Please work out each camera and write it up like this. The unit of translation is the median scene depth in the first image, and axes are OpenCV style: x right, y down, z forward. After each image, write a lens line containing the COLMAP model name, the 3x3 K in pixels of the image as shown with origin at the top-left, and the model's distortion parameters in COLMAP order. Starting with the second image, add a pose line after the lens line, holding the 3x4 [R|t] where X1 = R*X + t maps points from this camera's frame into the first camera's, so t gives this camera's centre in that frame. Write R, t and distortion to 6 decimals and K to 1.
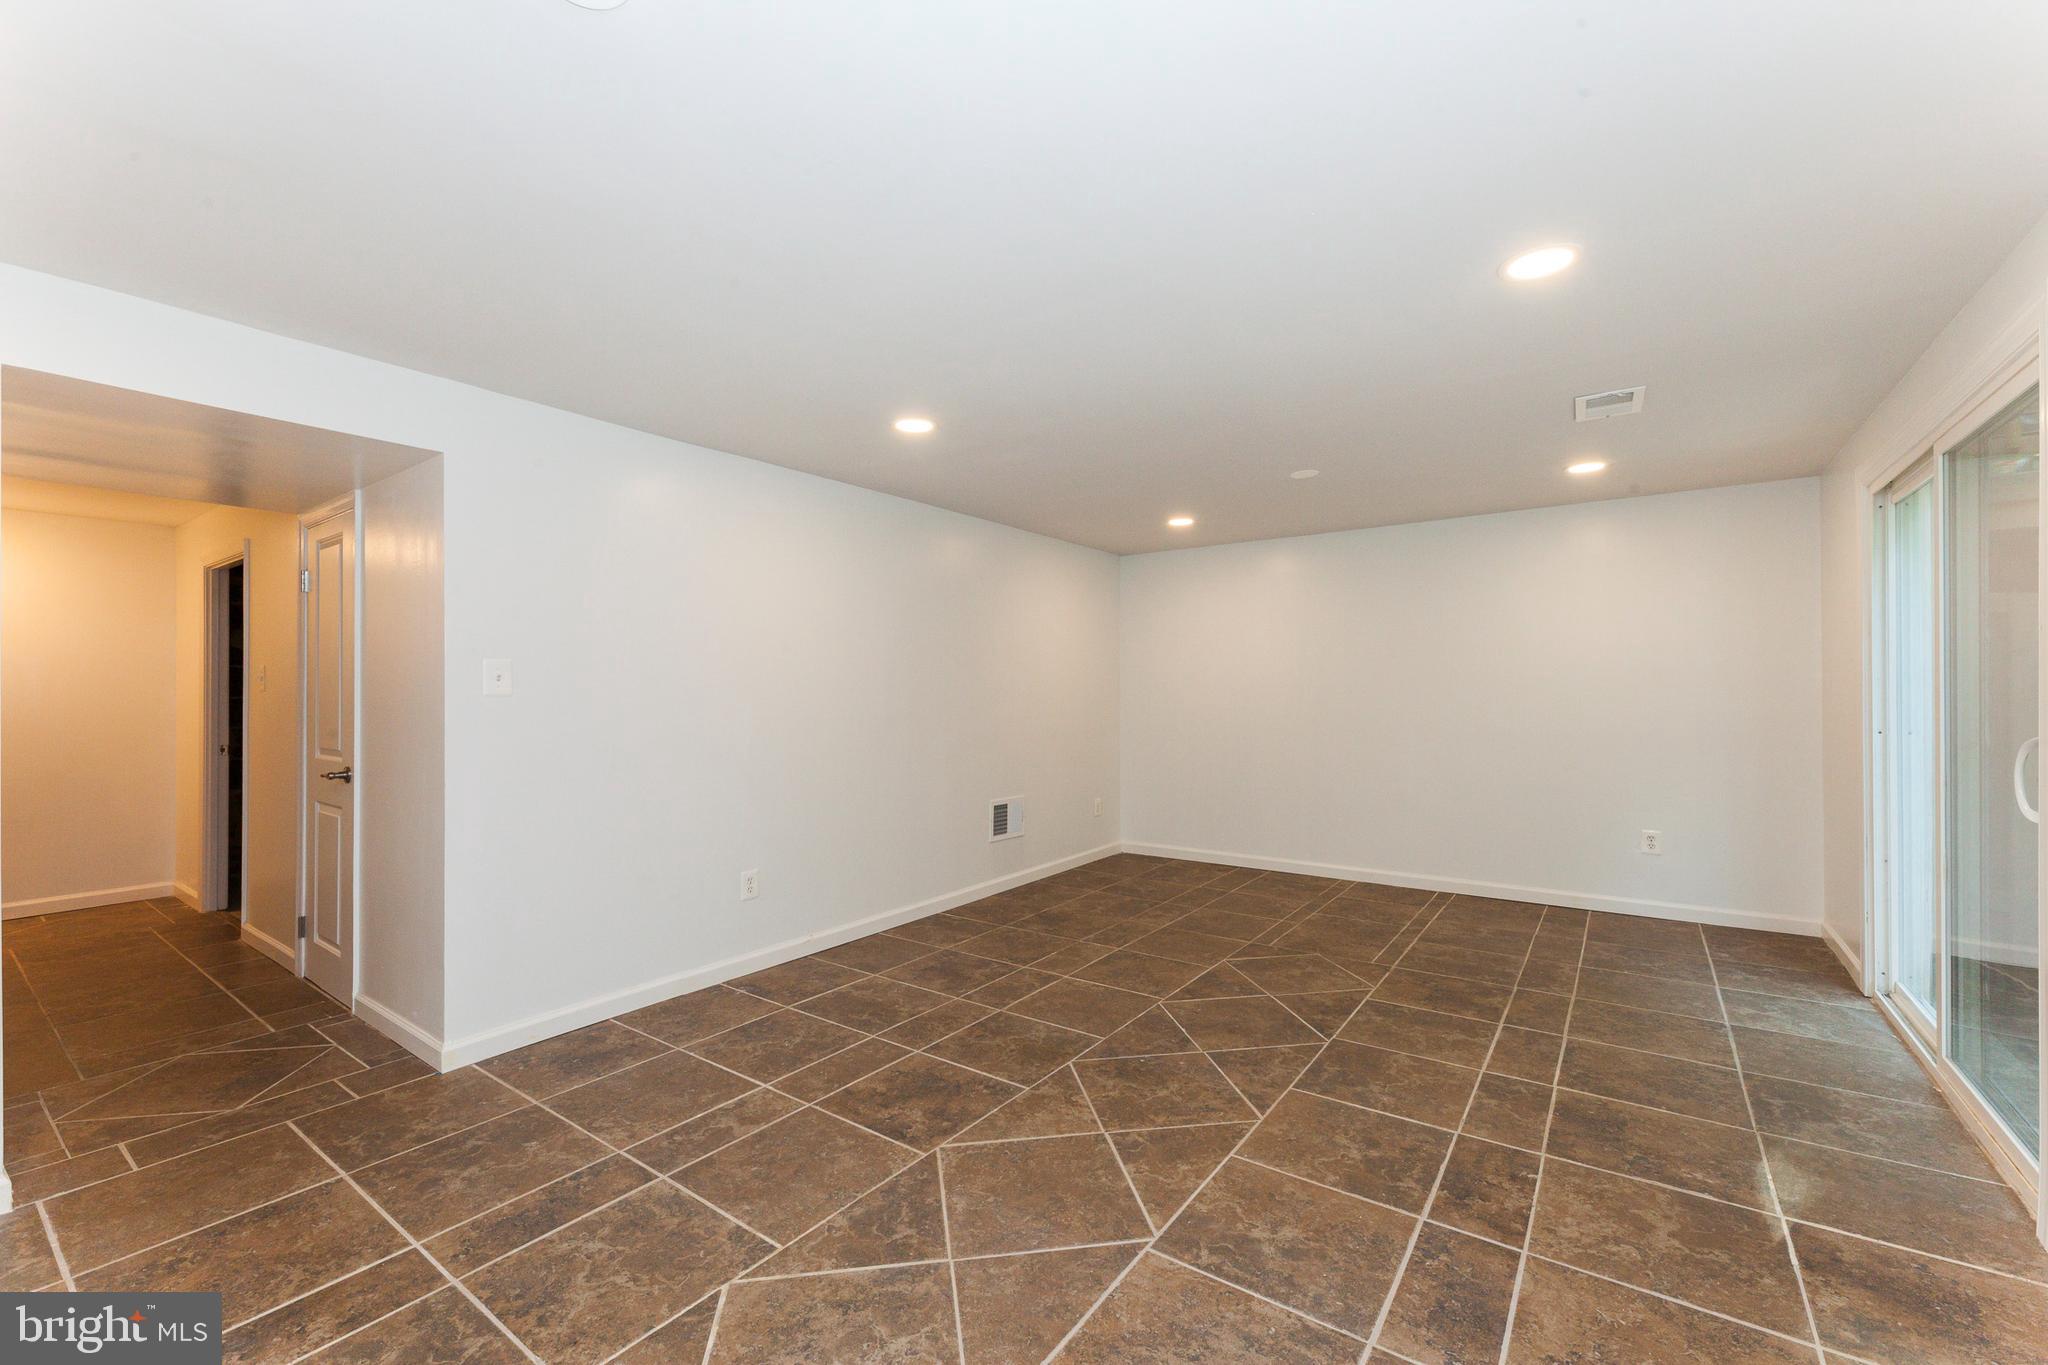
lens RADIAL K [[832.2, 0, 1027.9], [0, 832.2, 678.3], [0, 0, 1]] dist [-0.000606, -0.000831]
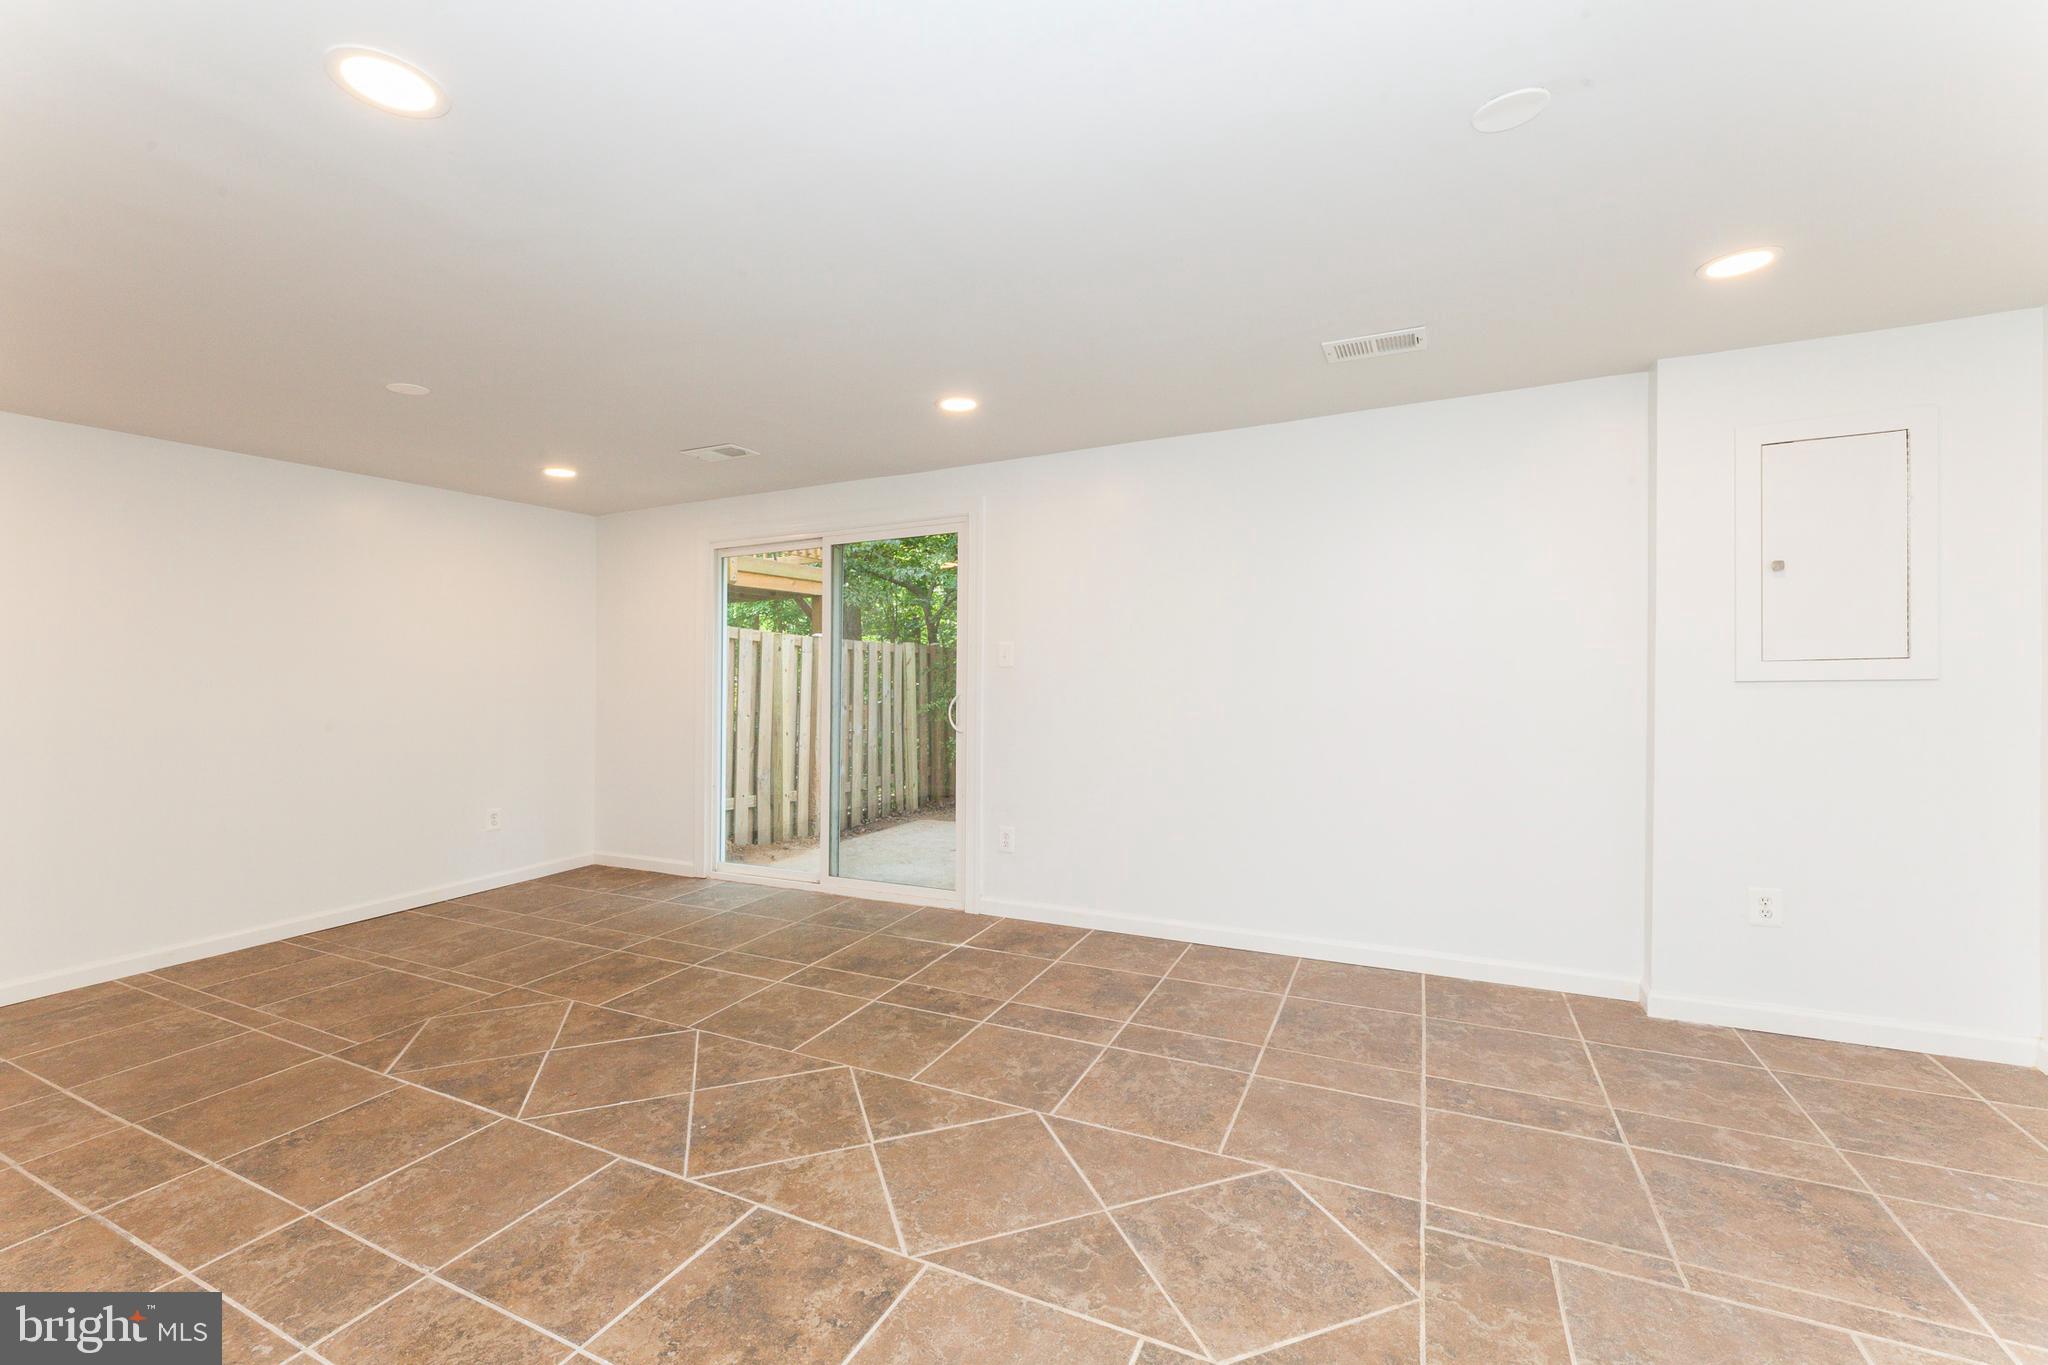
lens RADIAL K [[832.2, 0, 1028.3], [0, 832.2, 676.3], [0, 0, 1]] dist [-0.000606, -0.000831]
pose [[-0.163759, -0.000401, 0.986500, -0.728144], [-0.000623, 1.000000, 0.000303, 0.018096], [-0.986500, -0.000565, -0.163759, 0.831966]]
